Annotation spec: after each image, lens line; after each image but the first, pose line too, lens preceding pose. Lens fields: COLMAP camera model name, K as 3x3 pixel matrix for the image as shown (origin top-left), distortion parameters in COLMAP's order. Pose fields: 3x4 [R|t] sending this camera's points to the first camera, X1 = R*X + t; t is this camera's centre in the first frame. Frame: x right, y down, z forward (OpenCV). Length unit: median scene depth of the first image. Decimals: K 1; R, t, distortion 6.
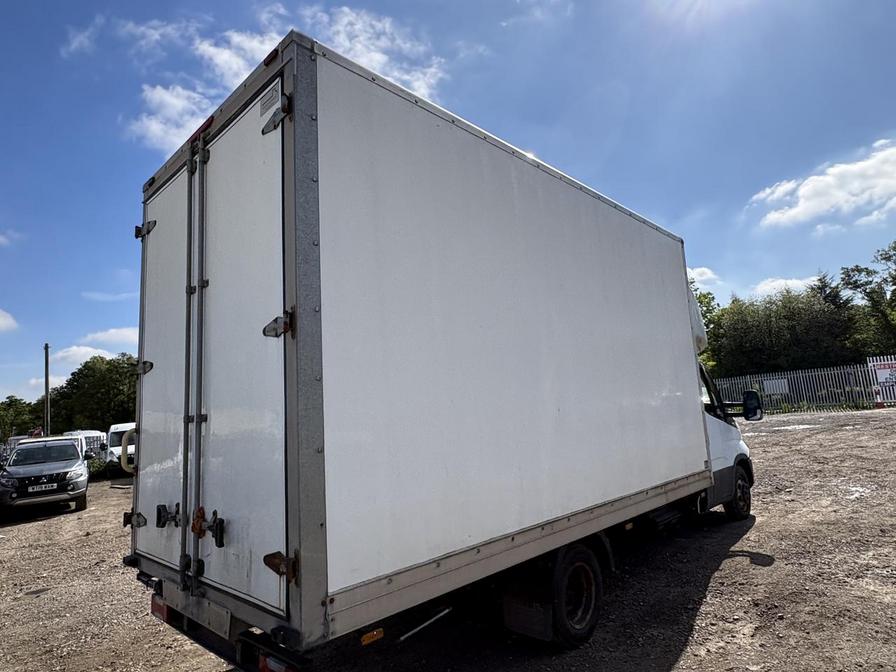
lens RADIAL K [[530.4, 0, 431.4], [0, 530.4, 330.6], [0, 0, 1]] dist [-0.004090, -0.001452]
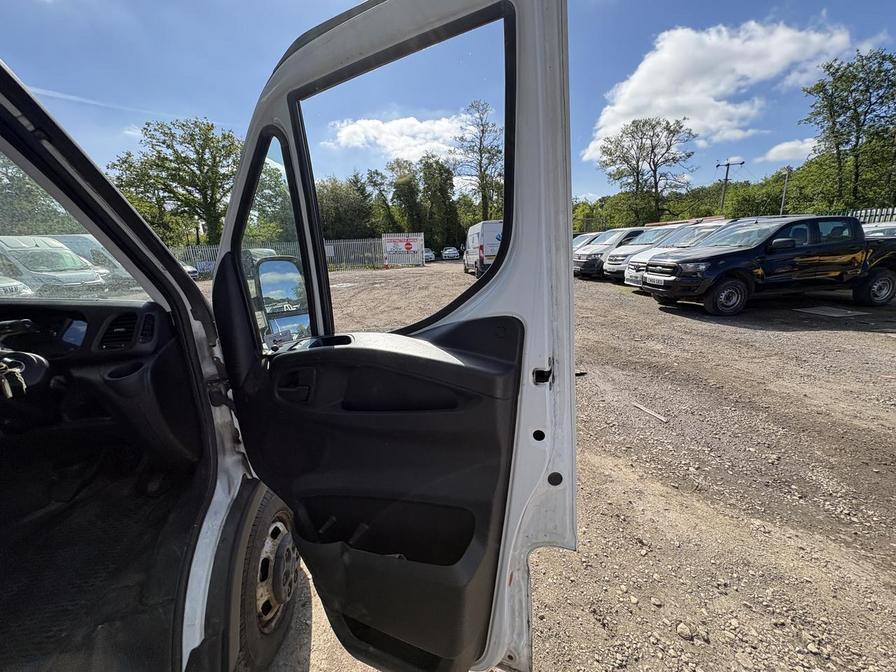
lens RADIAL K [[358.5, 0, 446.3], [0, 358.5, 338.1], [0, 0, 1]] dist [0.003994, 0.000188]
pose [[0.621999, -0.141324, 0.770159, 0.088833], [-0.131155, 0.950878, 0.280410, 0.016667], [-0.771956, -0.275424, 0.572910, 0.146987]]
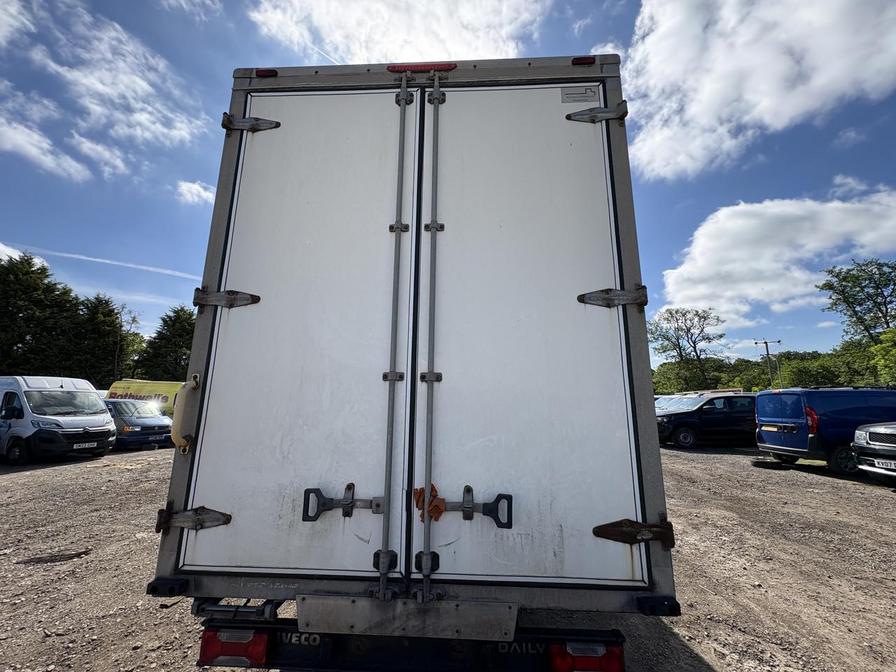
lens RADIAL K [[358.5, 0, 442.1], [0, 358.5, 334.6], [0, 0, 1]] dist [0.003994, 0.000188]
pose [[0.747447, 0.200212, 0.633433, -0.064234], [-0.155764, 0.979742, -0.125871, 0.013525], [-0.645802, -0.004584, 0.763491, 0.044192]]
